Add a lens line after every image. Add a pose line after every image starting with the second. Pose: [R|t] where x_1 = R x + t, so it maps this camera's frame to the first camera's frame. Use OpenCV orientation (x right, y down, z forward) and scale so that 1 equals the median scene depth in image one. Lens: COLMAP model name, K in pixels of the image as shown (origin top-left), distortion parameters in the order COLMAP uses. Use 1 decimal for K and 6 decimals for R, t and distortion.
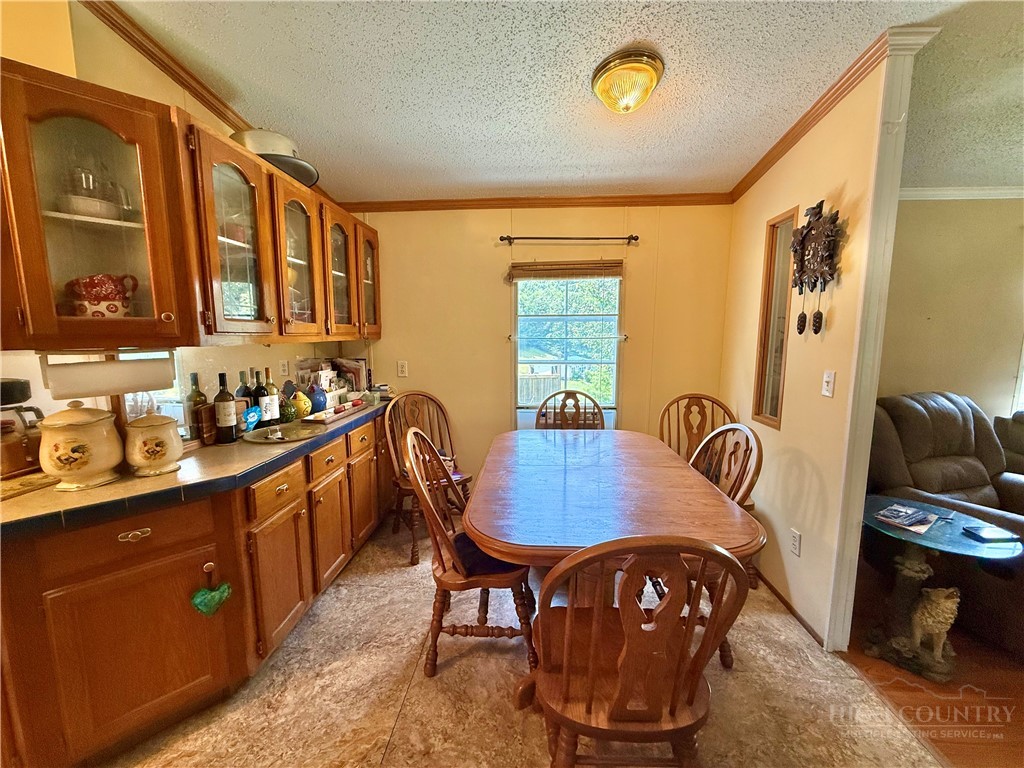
lens RADIAL K [[406.5, 0, 509.5], [0, 406.5, 387.1], [0, 0, 1]] dist [0.001024, -0.000477]
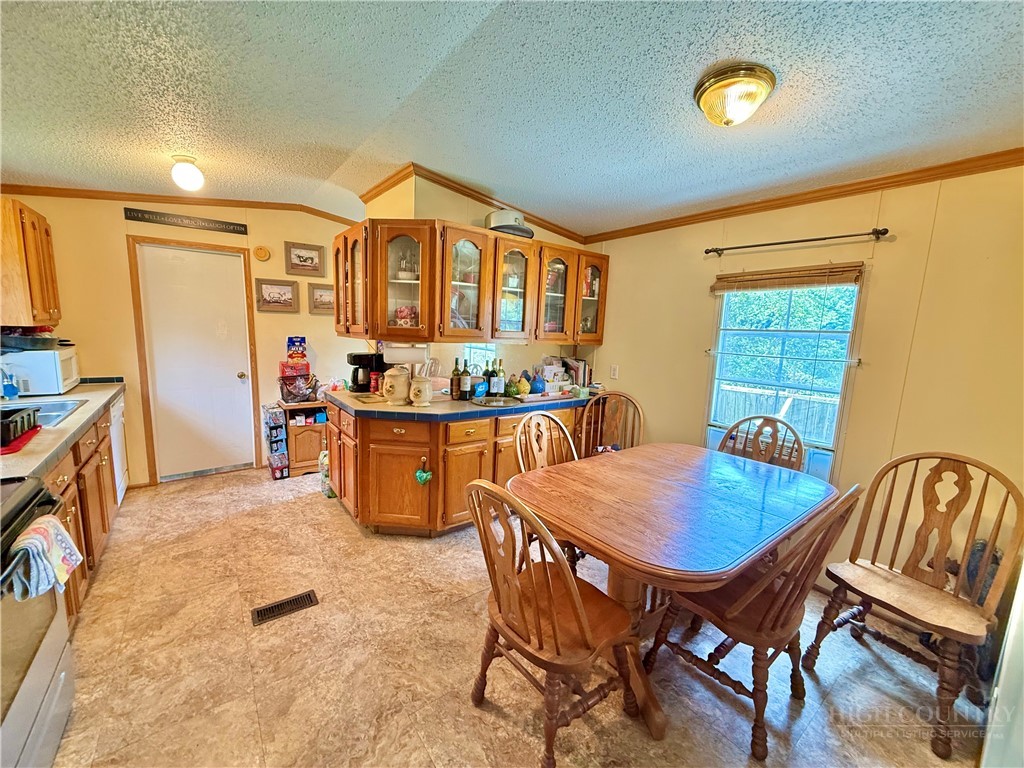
lens RADIAL K [[406.5, 0, 507.5], [0, 406.5, 387.2], [0, 0, 1]] dist [0.001024, -0.000477]
pose [[0.656576, 0.135790, -0.741936, 0.460010], [-0.142846, 0.988246, 0.054459, -0.024303], [0.740610, 0.070226, 0.668255, 0.002186]]
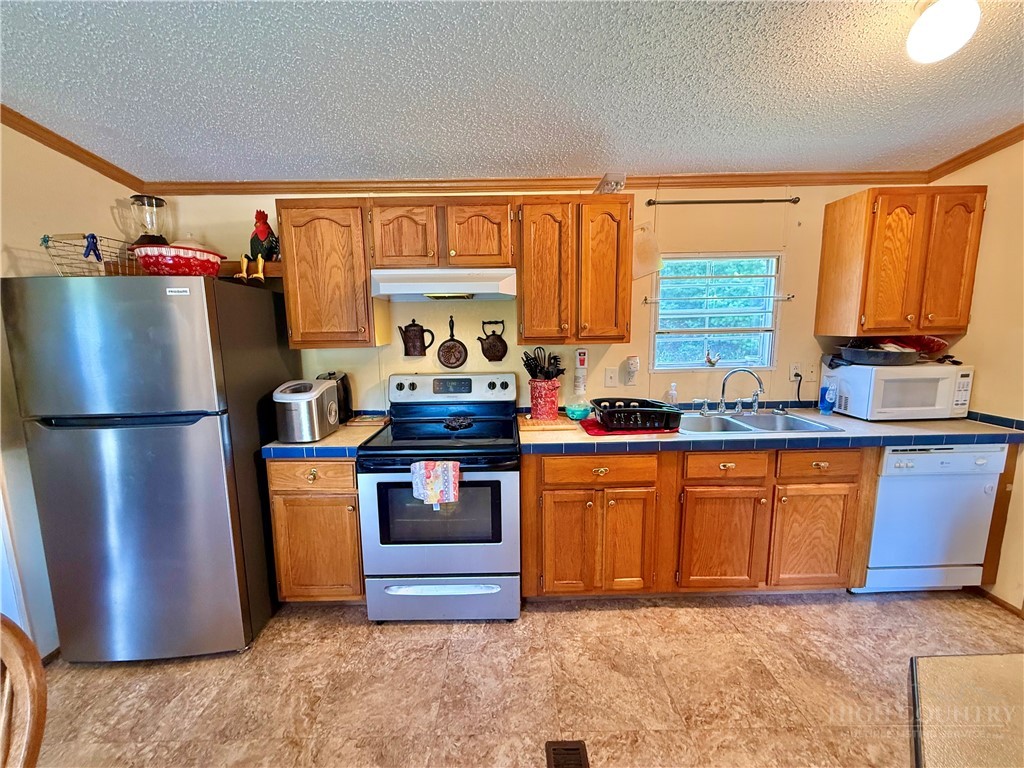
lens RADIAL K [[406.5, 0, 509.4], [0, 406.5, 384.9], [0, 0, 1]] dist [0.001024, -0.000477]
pose [[-0.996253, 0.030708, -0.080851, -0.253389], [0.006969, 0.960307, 0.278860, -0.095513], [0.086205, 0.277251, -0.956922, 0.565899]]
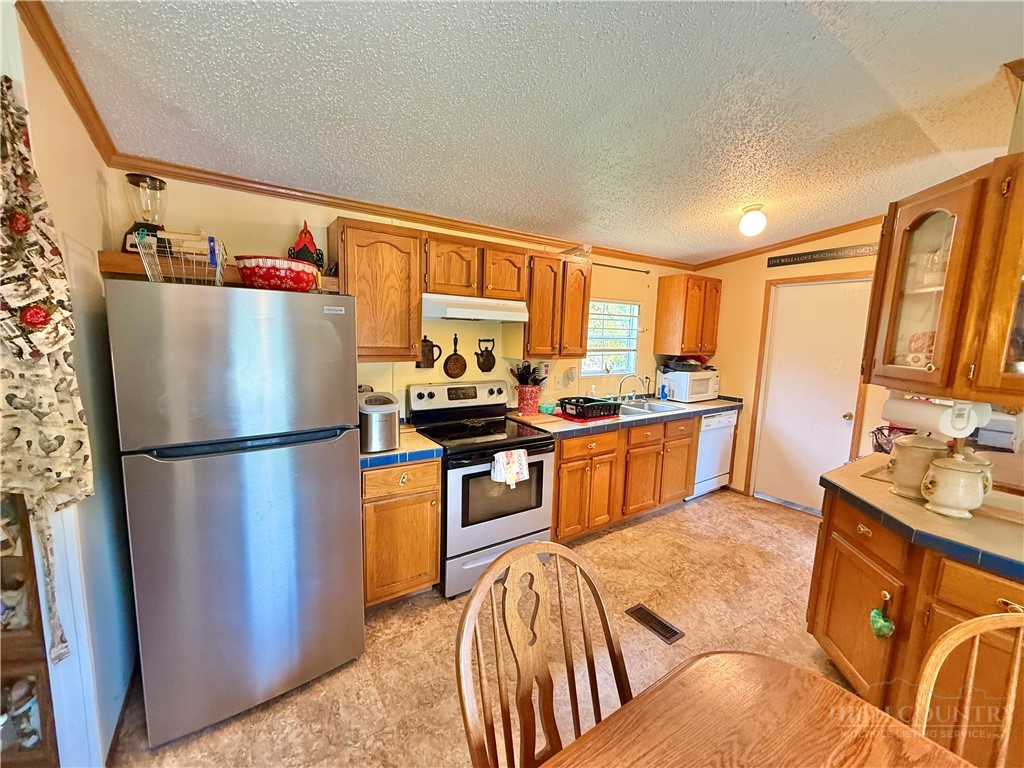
lens RADIAL K [[406.5, 0, 508.9], [0, 406.5, 385.5], [0, 0, 1]] dist [0.001024, -0.000477]
pose [[-0.790741, 0.060256, -0.609178, 0.358474], [-0.108727, 0.965496, 0.236634, -0.128796], [0.602418, 0.253350, -0.756906, 0.568252]]
